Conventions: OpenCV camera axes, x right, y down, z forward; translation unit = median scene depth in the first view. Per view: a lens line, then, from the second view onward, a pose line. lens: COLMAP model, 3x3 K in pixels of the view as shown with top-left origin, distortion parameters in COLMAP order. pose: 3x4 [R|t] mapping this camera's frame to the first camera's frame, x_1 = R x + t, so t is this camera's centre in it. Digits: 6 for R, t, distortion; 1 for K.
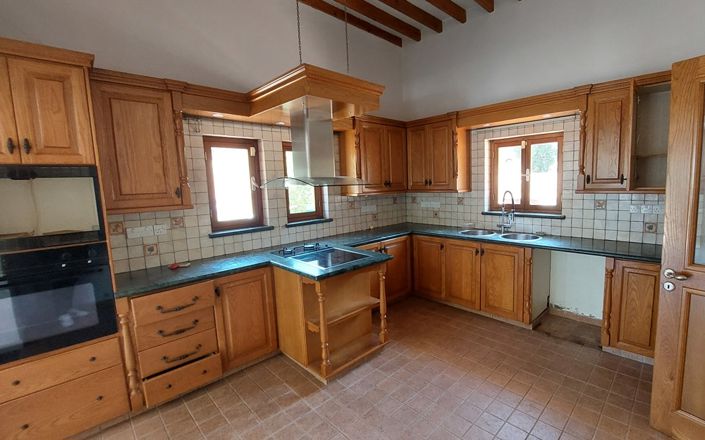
lens RADIAL K [[319.9, 0, 352.5], [0, 319.9, 220.0], [0, 0, 1]] dist [-0.000626, -0.000014]
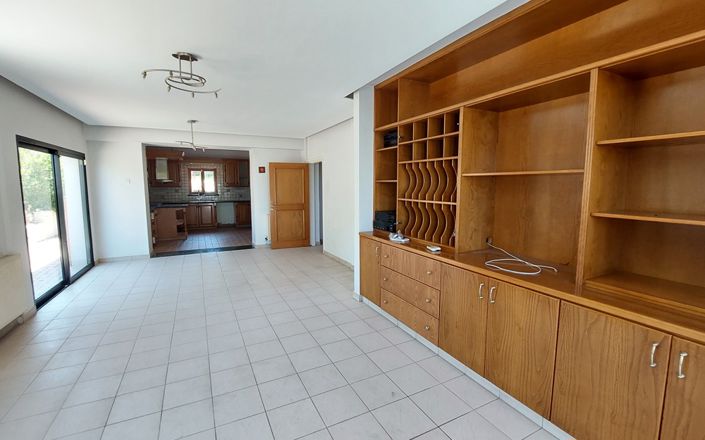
lens RADIAL K [[319.9, 0, 352.5], [0, 319.9, 220.0], [0, 0, 1]] dist [-0.000626, -0.000014]
pose [[0.285745, -0.086232, 0.954418, -2.029712], [0.105915, 0.992683, 0.057979, 0.196912], [-0.952435, 0.084520, 0.292788, -1.197372]]
